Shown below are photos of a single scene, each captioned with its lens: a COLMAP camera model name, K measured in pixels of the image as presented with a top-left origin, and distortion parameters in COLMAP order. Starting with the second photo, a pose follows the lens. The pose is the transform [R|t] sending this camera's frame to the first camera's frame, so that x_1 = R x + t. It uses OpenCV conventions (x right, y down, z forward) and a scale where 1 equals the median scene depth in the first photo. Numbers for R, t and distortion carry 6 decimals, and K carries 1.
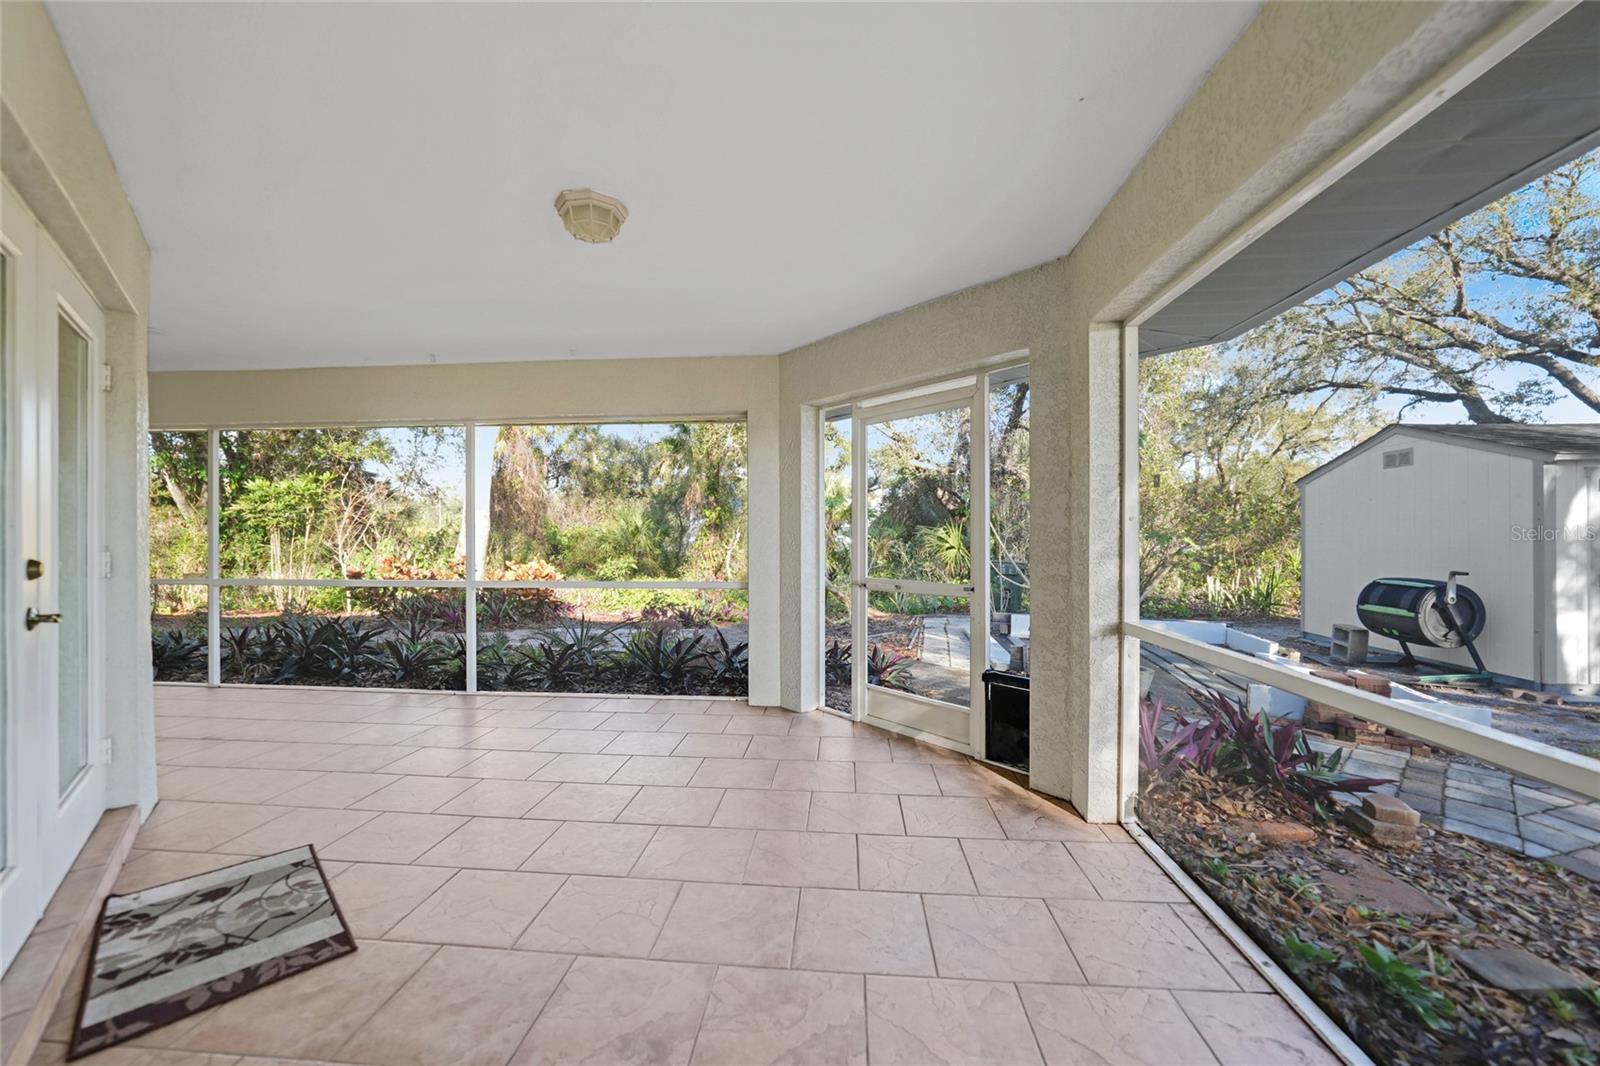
lens RADIAL K [[584.3, 0, 808.5], [0, 584.3, 534.7], [0, 0, 1]] dist [-0.014417, 0.001700]
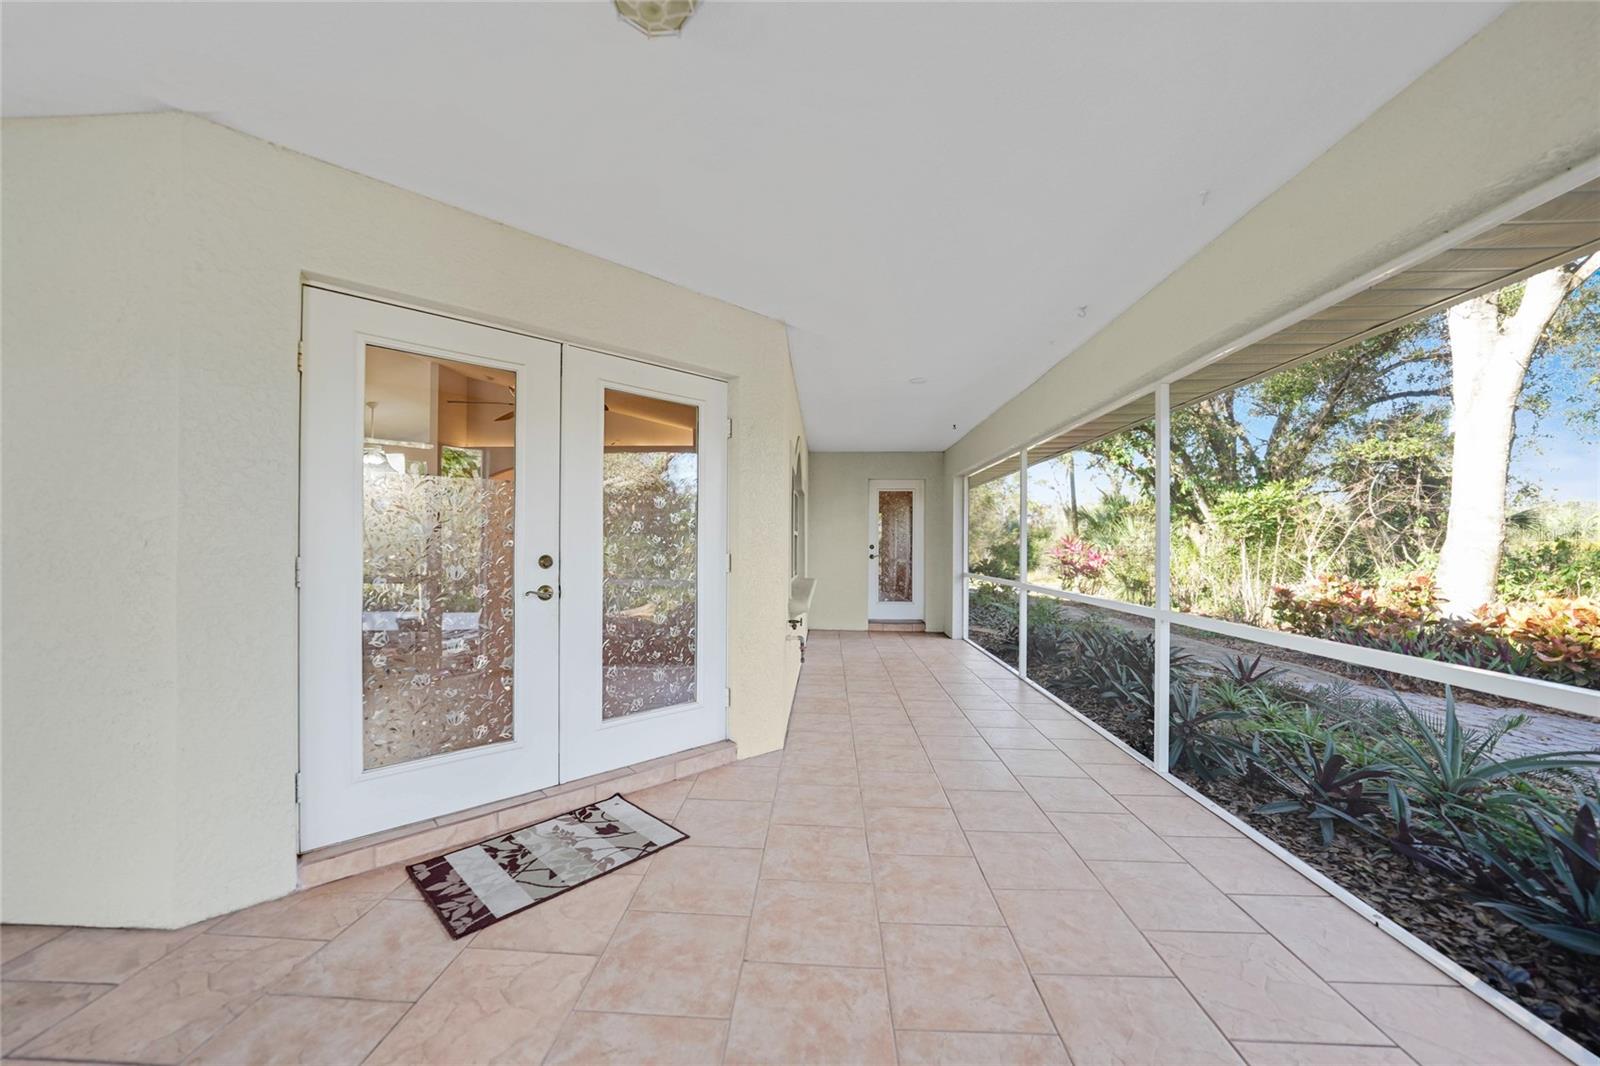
lens RADIAL K [[584.3, 0, 806.2], [0, 584.3, 532.4], [0, 0, 1]] dist [-0.014417, 0.001700]
pose [[0.024933, -0.020273, -0.999484, 0.261792], [-0.005806, 0.999775, -0.020424, 0.008497], [0.999672, 0.006312, 0.024810, 1.494534]]
